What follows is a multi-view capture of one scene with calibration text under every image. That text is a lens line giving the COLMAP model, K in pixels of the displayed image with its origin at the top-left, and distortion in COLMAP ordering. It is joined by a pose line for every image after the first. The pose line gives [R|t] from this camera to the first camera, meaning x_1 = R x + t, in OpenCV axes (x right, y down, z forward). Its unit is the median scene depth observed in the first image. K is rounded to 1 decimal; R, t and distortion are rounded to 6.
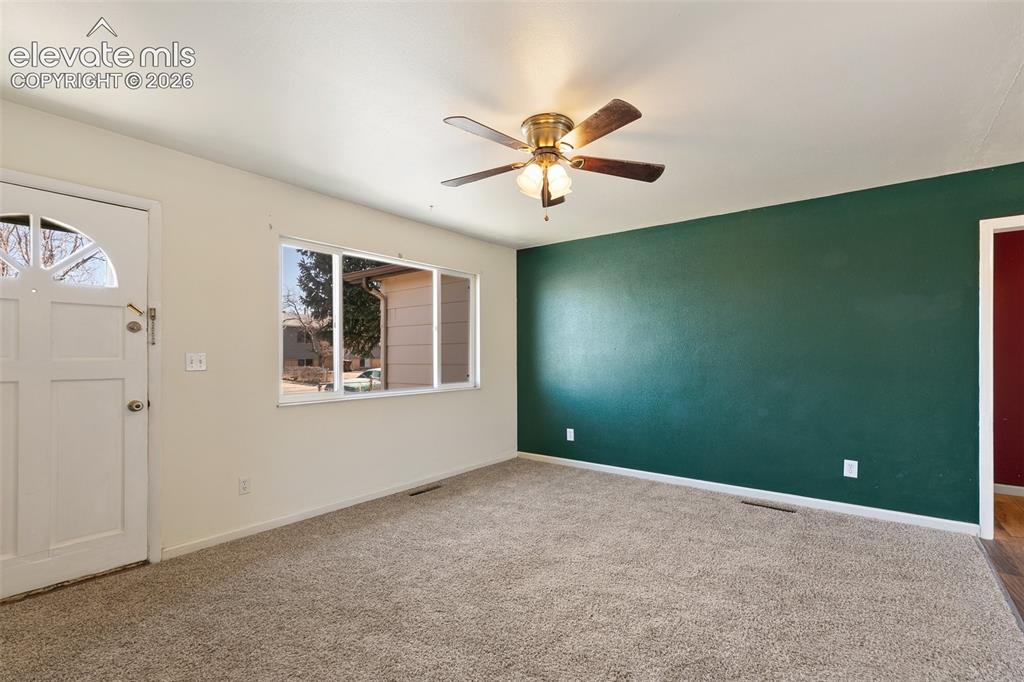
lens RADIAL K [[464.9, 0, 510.5], [0, 464.9, 352.2], [0, 0, 1]] dist [0.001200, 0.000146]
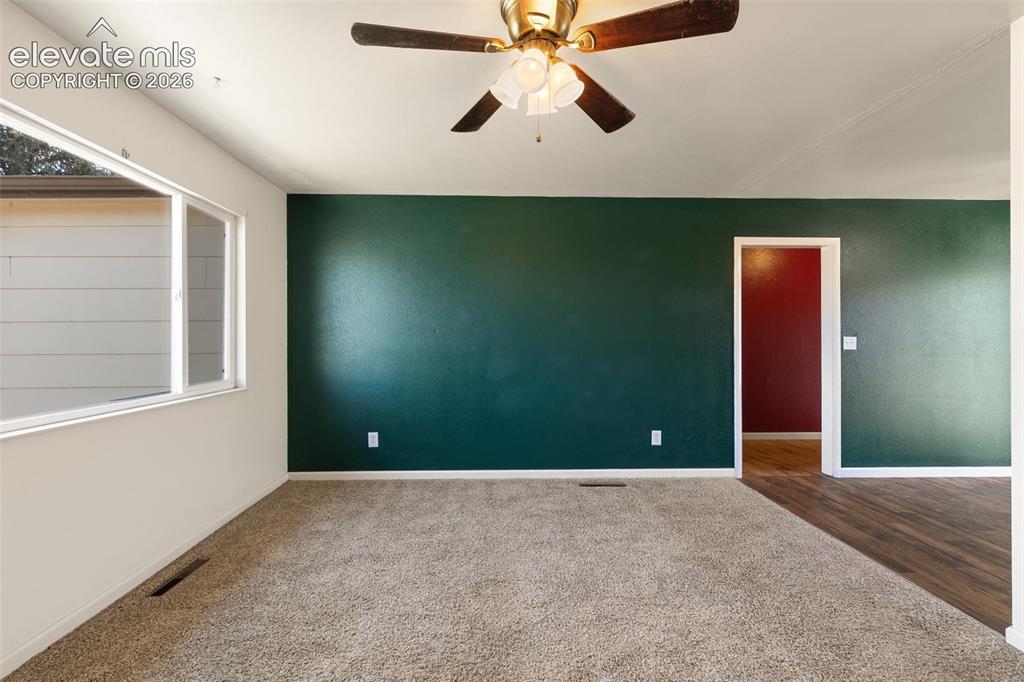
lens RADIAL K [[457.5, 0, 510.0], [0, 457.5, 338.2], [0, 0, 1]] dist [0.001356, 0.000206]
pose [[0.769238, 0.000781, 0.638962, -0.243816], [-0.004508, 0.999981, 0.004204, 0.000677], [-0.638946, -0.006114, 0.769227, 0.325322]]
